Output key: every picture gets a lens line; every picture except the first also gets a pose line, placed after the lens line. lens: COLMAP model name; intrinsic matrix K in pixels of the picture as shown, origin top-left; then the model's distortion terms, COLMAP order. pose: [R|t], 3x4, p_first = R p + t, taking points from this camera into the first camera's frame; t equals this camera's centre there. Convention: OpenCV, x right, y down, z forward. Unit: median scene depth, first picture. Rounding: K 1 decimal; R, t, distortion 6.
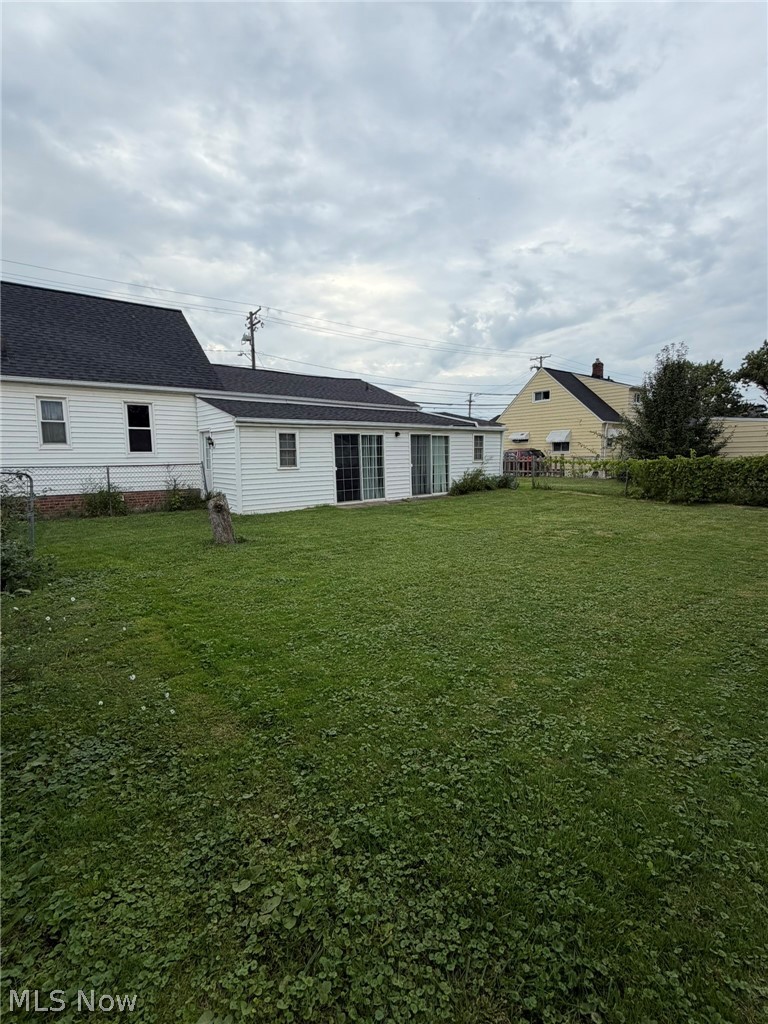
lens RADIAL K [[474.7, 0, 381.2], [0, 474.7, 503.3], [0, 0, 1]] dist [-0.023363, -0.000623]
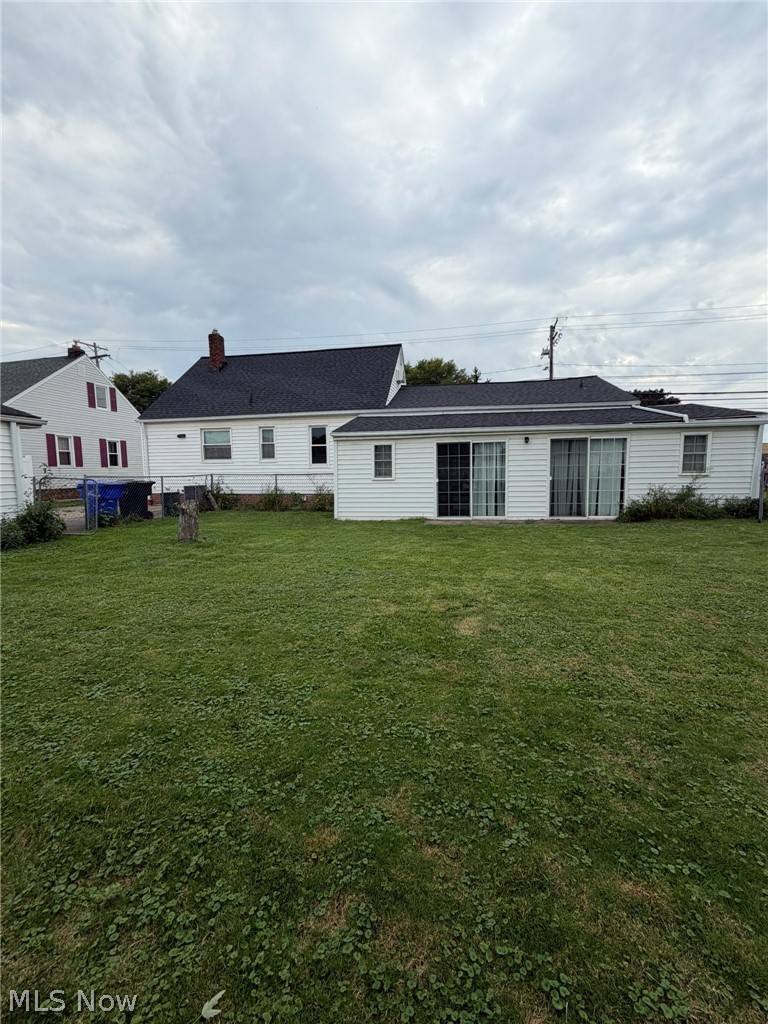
lens RADIAL K [[415.9, 0, 384.6], [0, 415.9, 522.4], [0, 0, 1]] dist [0.002148, 0.001555]
pose [[0.654016, 0.097551, -0.750164, 0.429341], [-0.072351, 0.995171, 0.066333, -0.034377], [0.753012, 0.010892, 0.657916, 0.348749]]
